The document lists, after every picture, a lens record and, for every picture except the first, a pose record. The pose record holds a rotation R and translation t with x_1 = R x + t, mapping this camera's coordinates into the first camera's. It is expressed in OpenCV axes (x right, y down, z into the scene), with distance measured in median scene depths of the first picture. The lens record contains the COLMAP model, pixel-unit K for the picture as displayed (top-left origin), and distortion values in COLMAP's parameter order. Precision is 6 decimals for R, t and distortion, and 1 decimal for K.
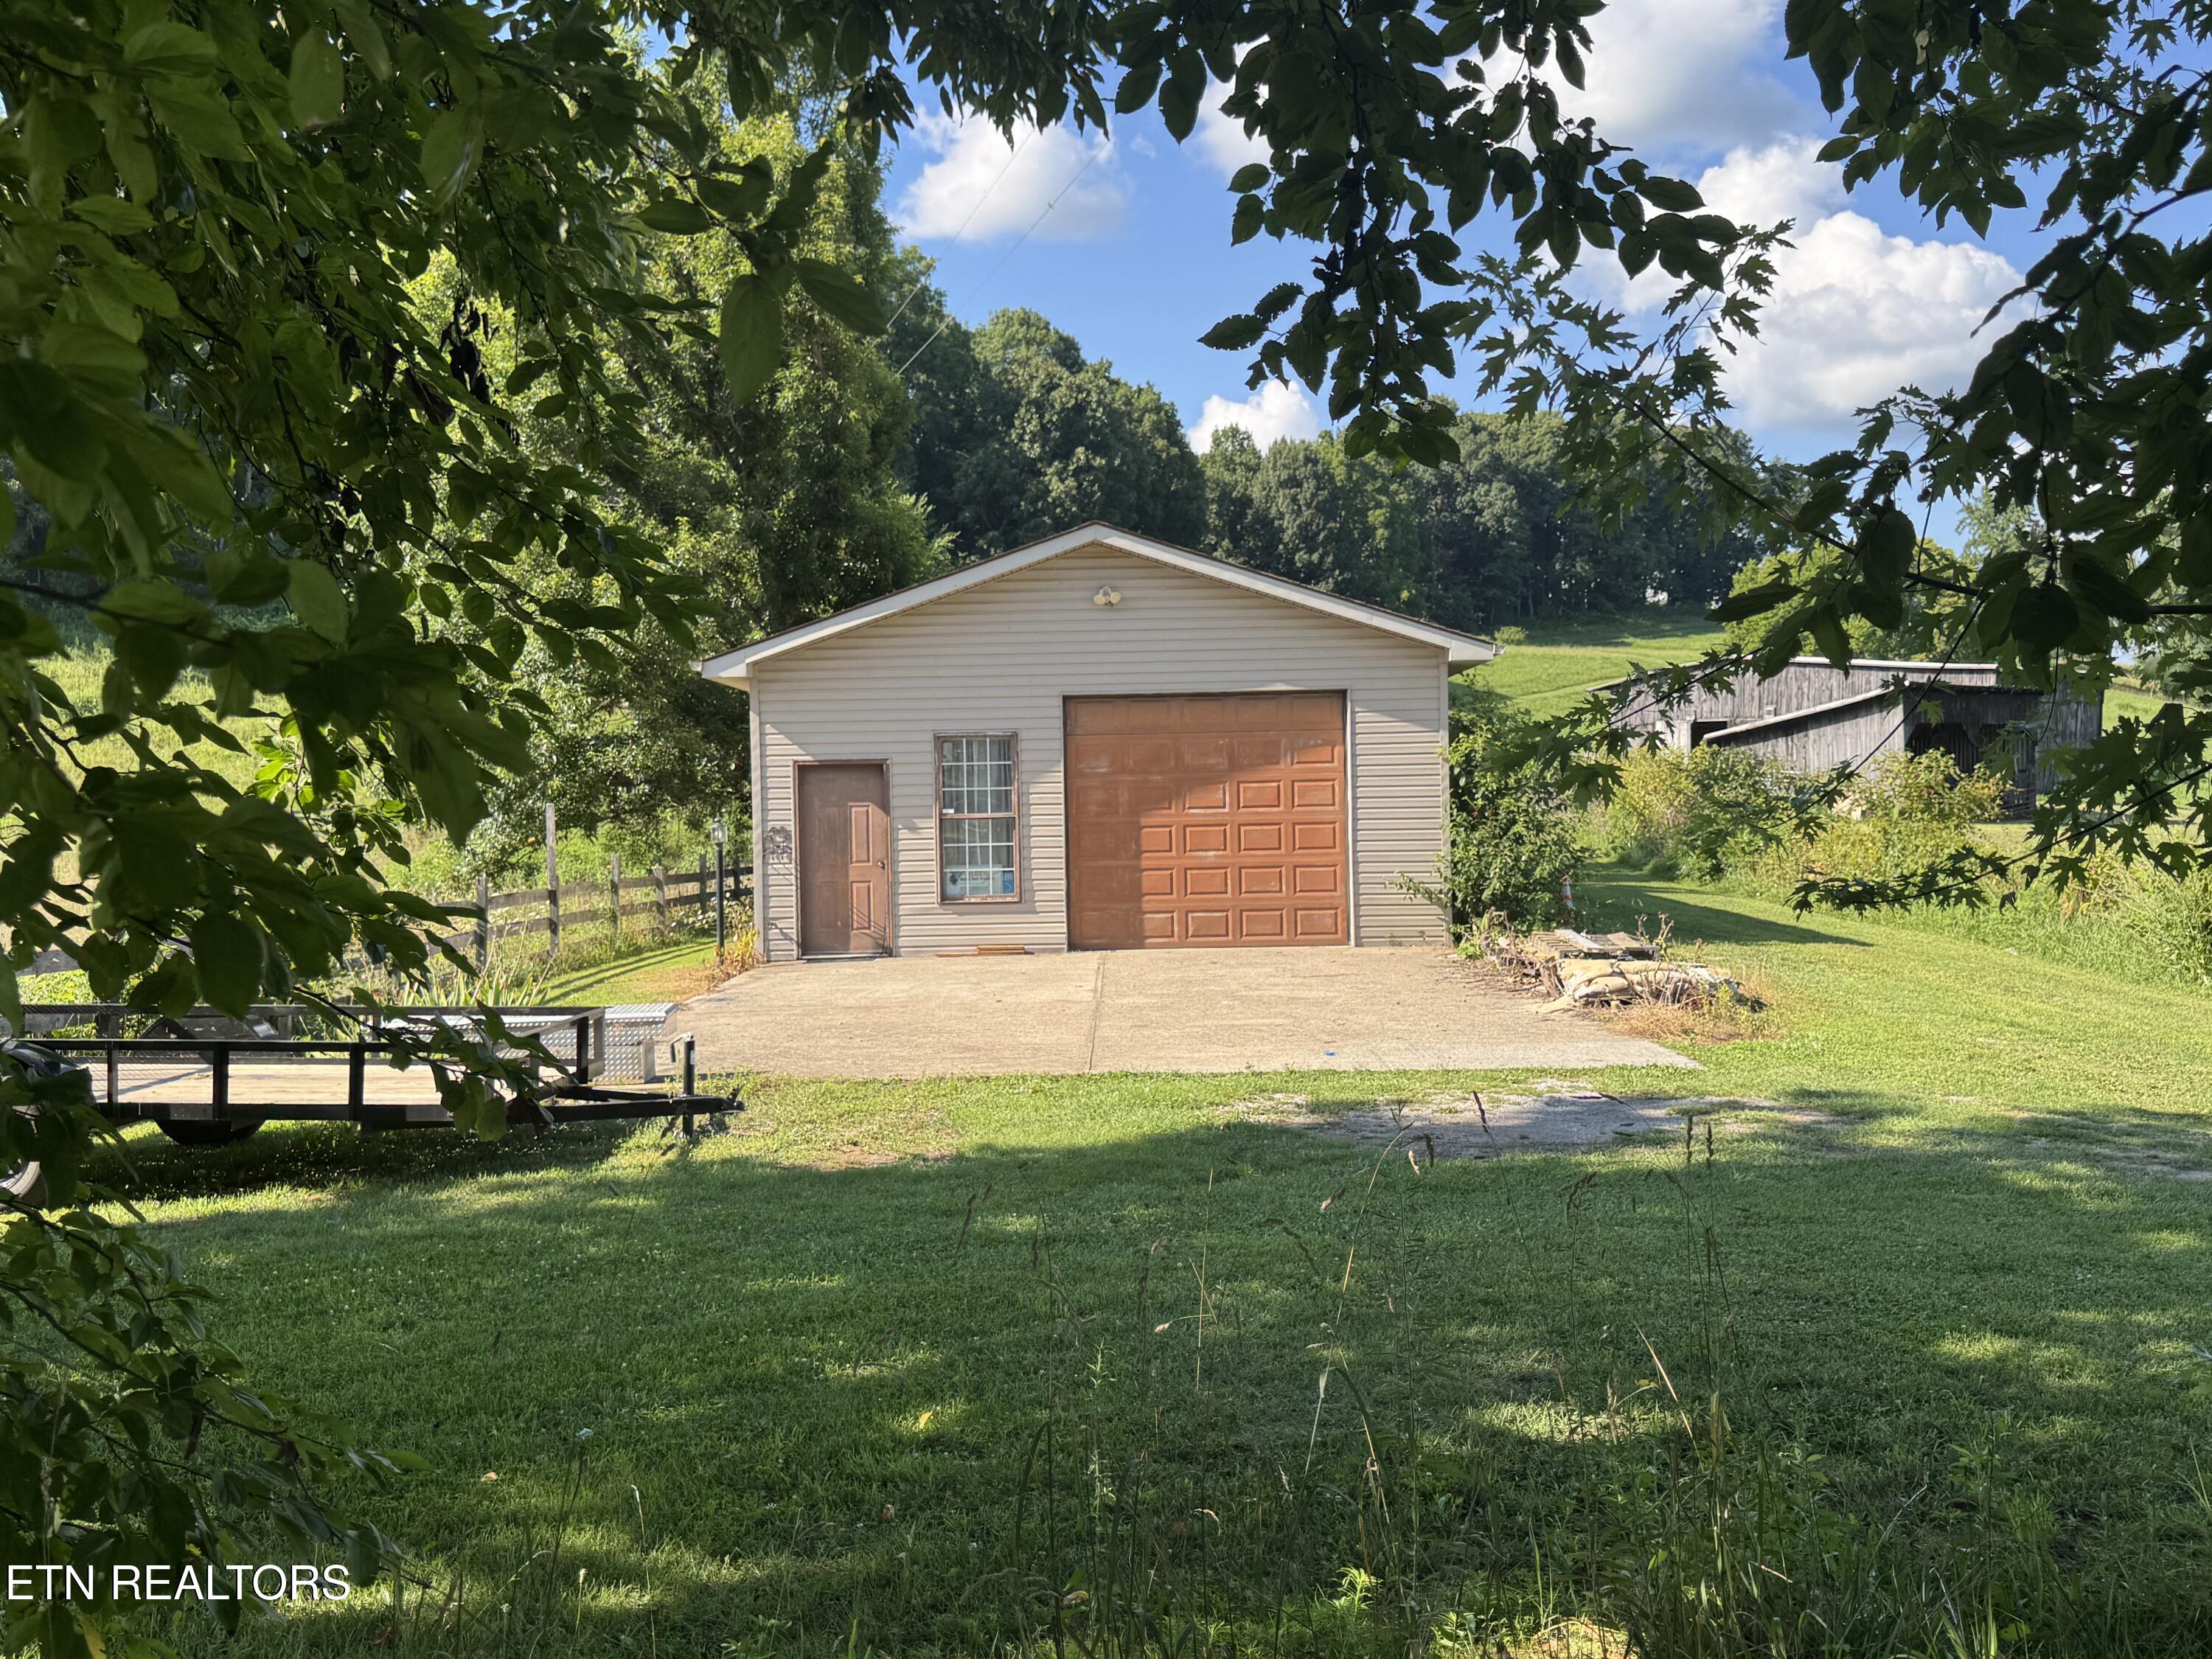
lens RADIAL K [[2051.3, 0, 1106.0], [0, 2051.3, 829.5], [0, 0, 1]] dist [0.138667, 0.000501]
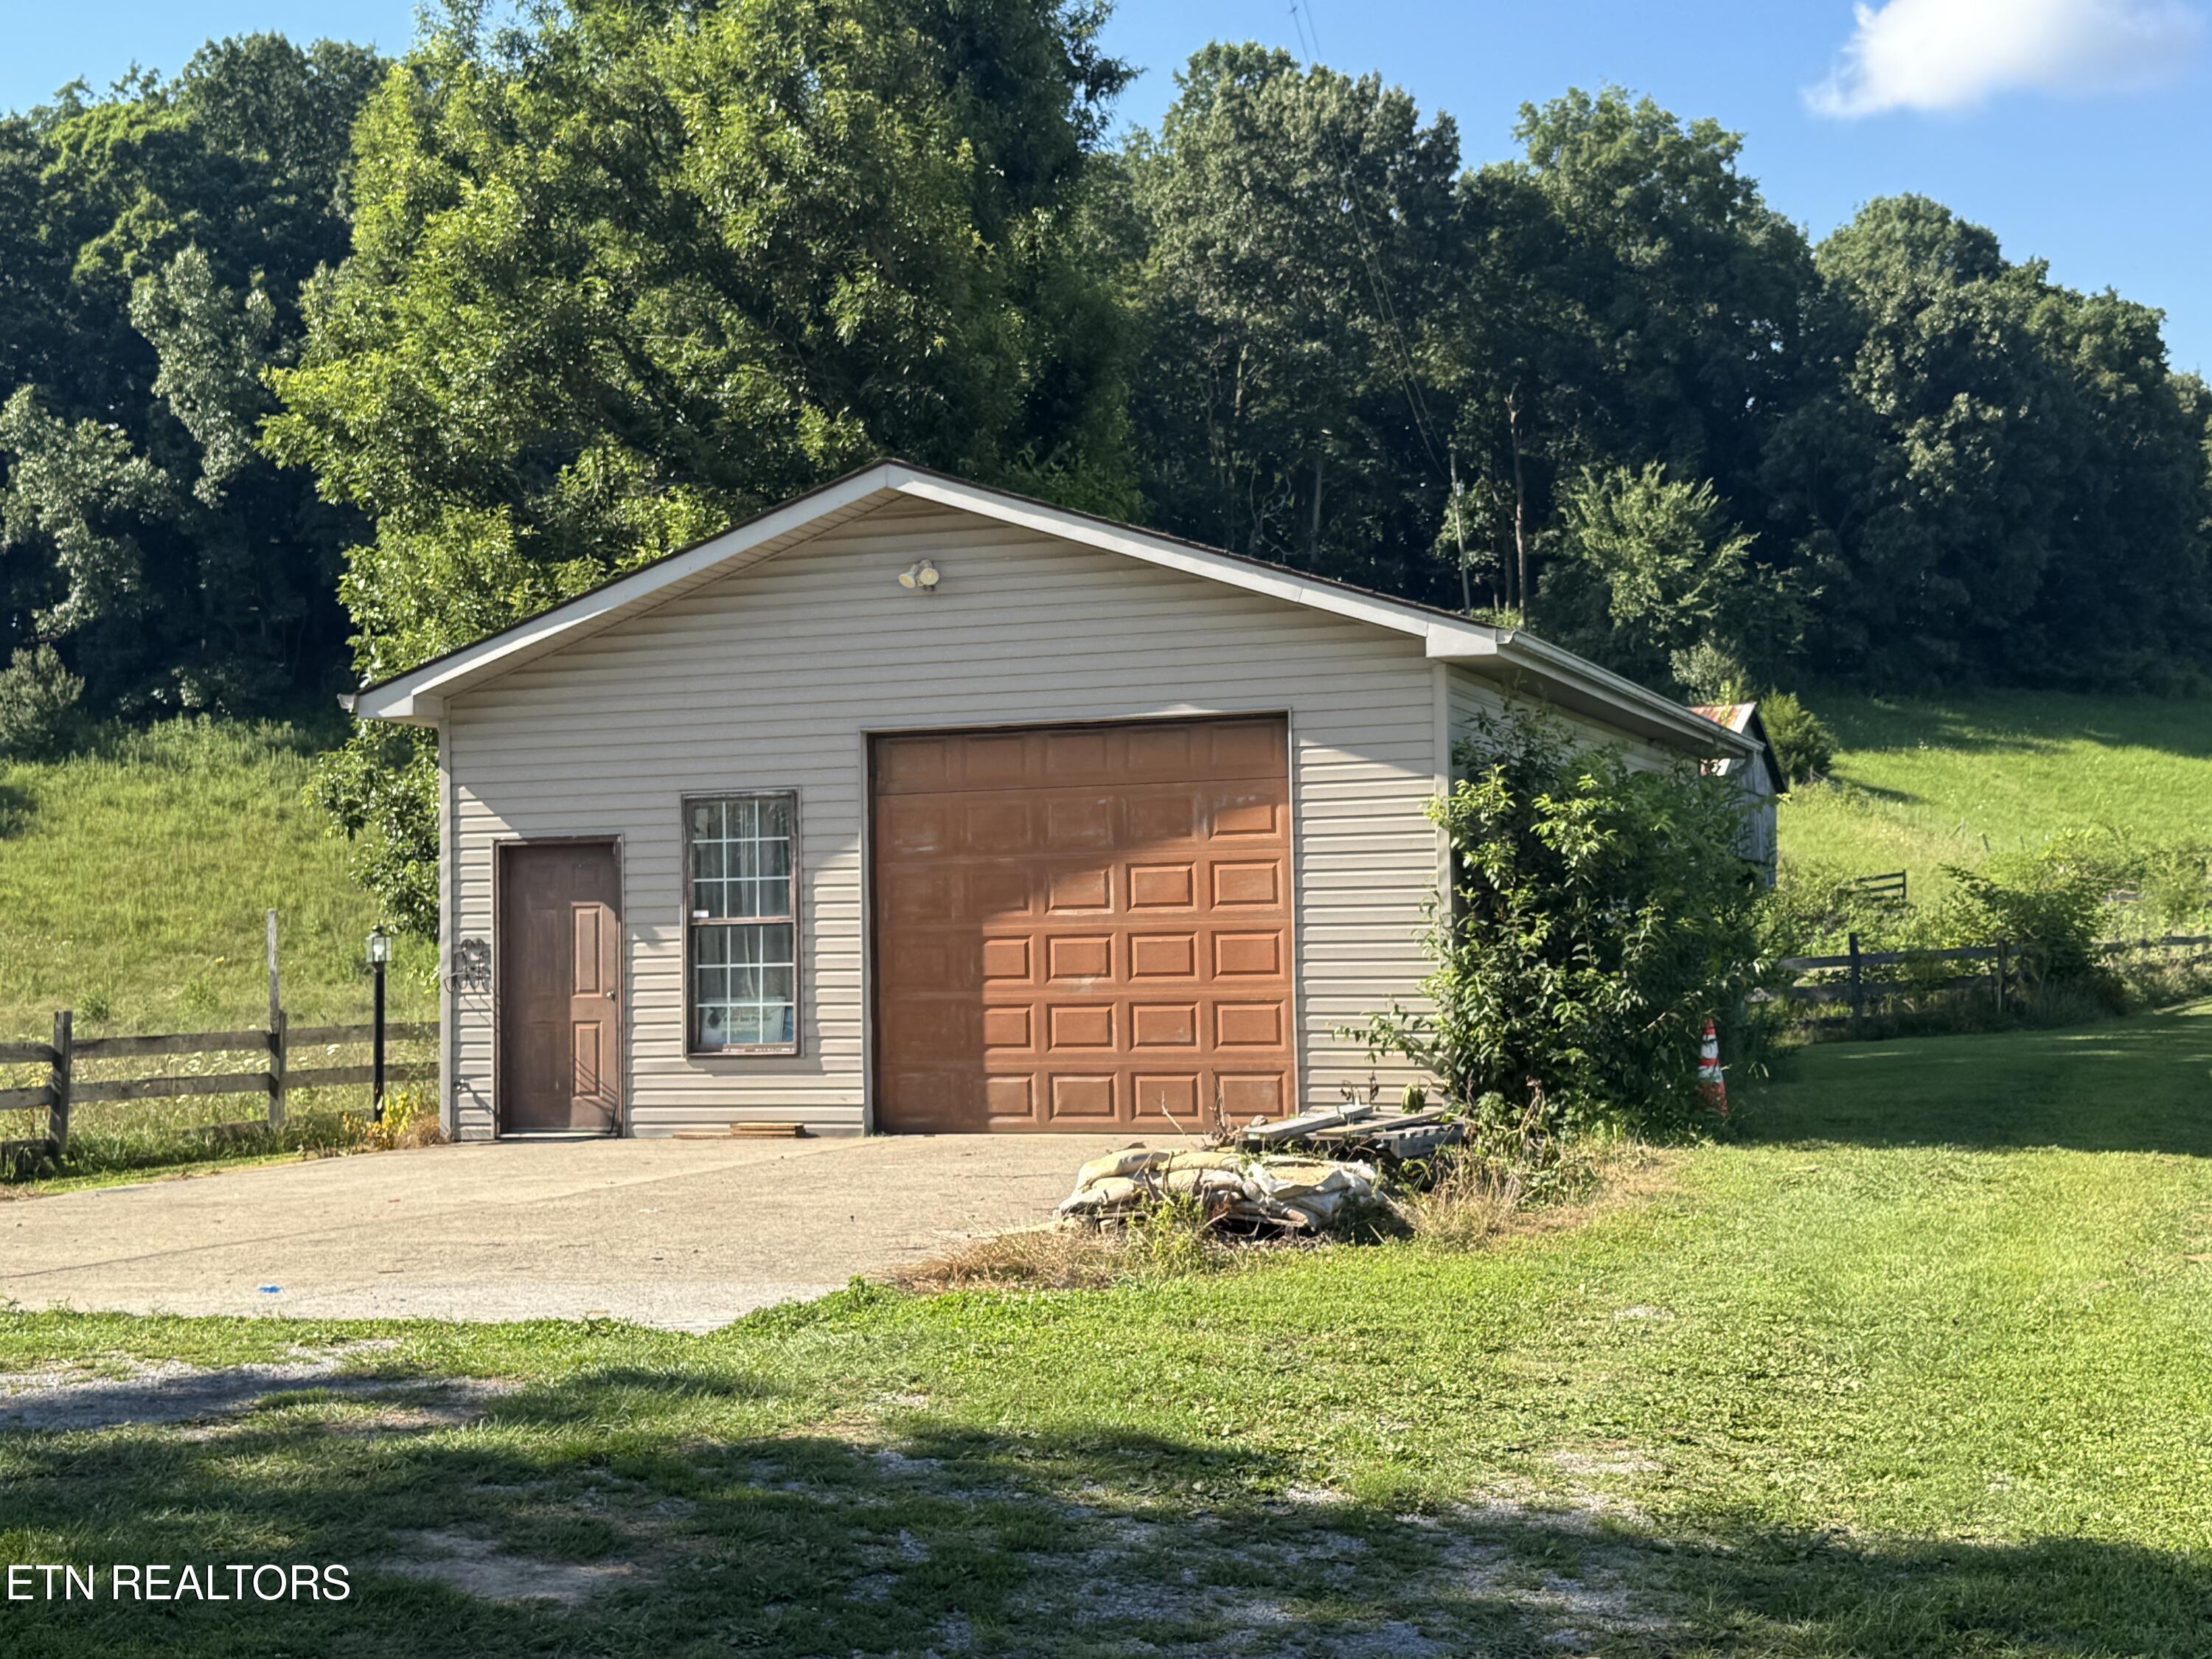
lens RADIAL K [[2956.8, 0, 1106.0], [0, 2956.8, 829.5], [0, 0, 1]] dist [0.213825, -0.512097]
pose [[0.936558, -0.012968, -0.350272, 0.372040], [-0.005630, 0.998630, -0.052025, 0.012525], [0.350467, 0.050696, 0.935202, 0.163670]]
